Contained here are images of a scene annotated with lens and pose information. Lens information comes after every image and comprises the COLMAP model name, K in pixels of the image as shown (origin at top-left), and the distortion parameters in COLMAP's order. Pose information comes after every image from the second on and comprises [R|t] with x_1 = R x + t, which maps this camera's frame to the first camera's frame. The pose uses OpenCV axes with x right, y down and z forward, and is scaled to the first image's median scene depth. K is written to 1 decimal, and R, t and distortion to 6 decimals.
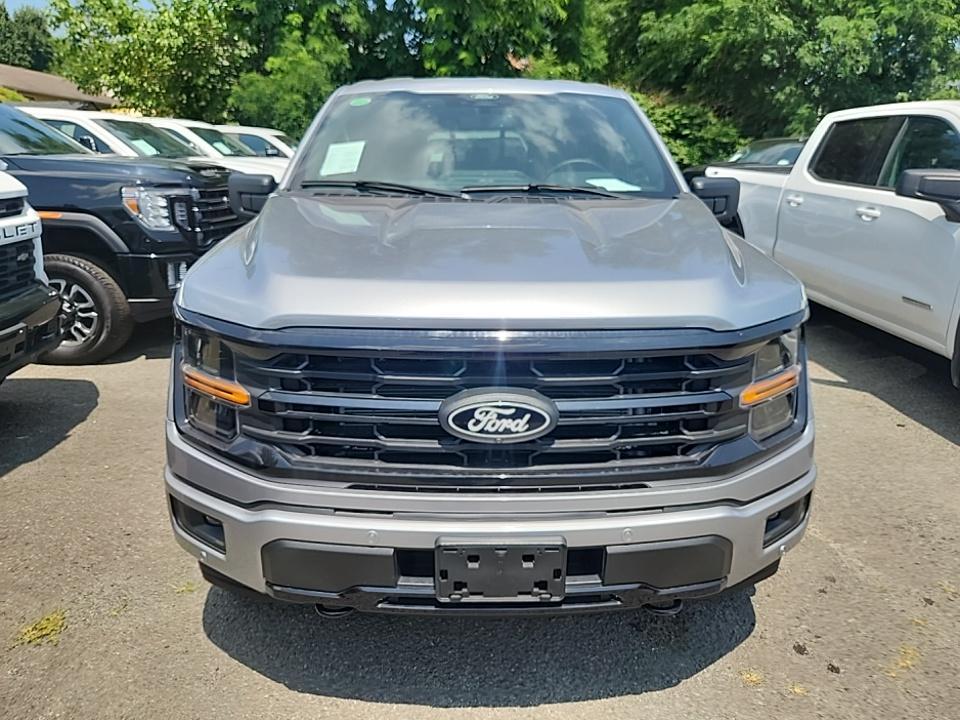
lens RADIAL K [[666.6, 0, 480.0], [0, 666.6, 360.0], [0, 0, 1]] dist [0.048545, -0.048485]
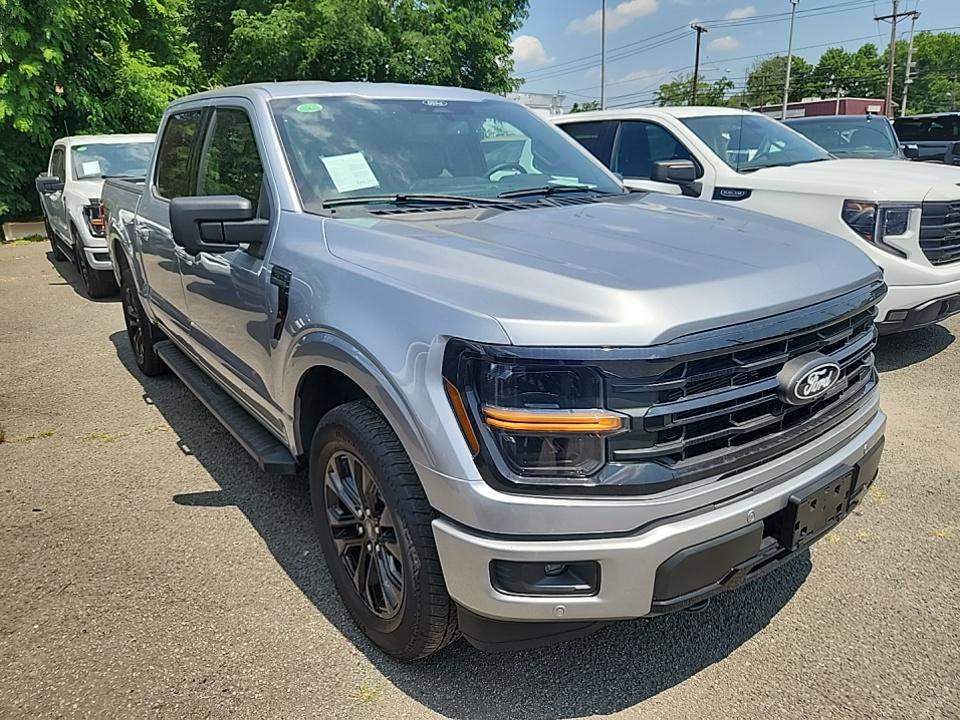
lens RADIAL K [[666.6, 0, 480.0], [0, 666.6, 360.0], [0, 0, 1]] dist [0.048545, -0.048485]
pose [[0.819209, -0.202385, 0.536597, -0.335225], [0.205325, 0.977143, 0.055078, -0.040812], [-0.535479, 0.065057, 0.842039, 0.100904]]
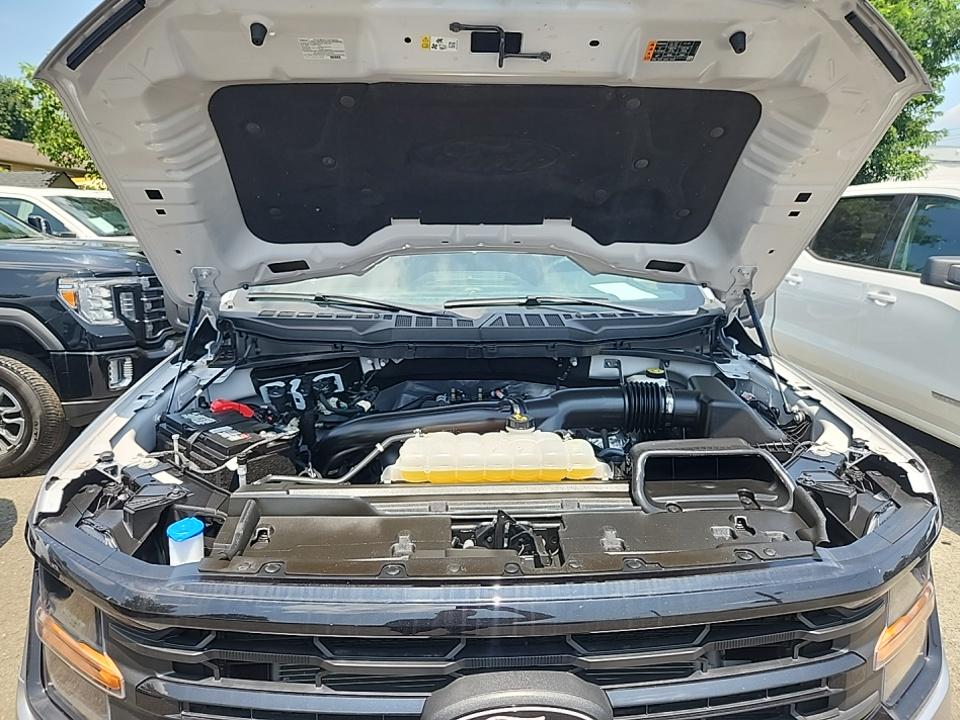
lens RADIAL K [[662.2, 0, 473.3], [0, 662.2, 352.4], [0, 0, 1]] dist [0.051000, -0.042003]
pose [[0.999525, -0.013276, 0.027811, -0.008227], [0.015861, 0.995362, -0.094885, -0.063629], [-0.026422, 0.095281, 0.995100, 0.107030]]
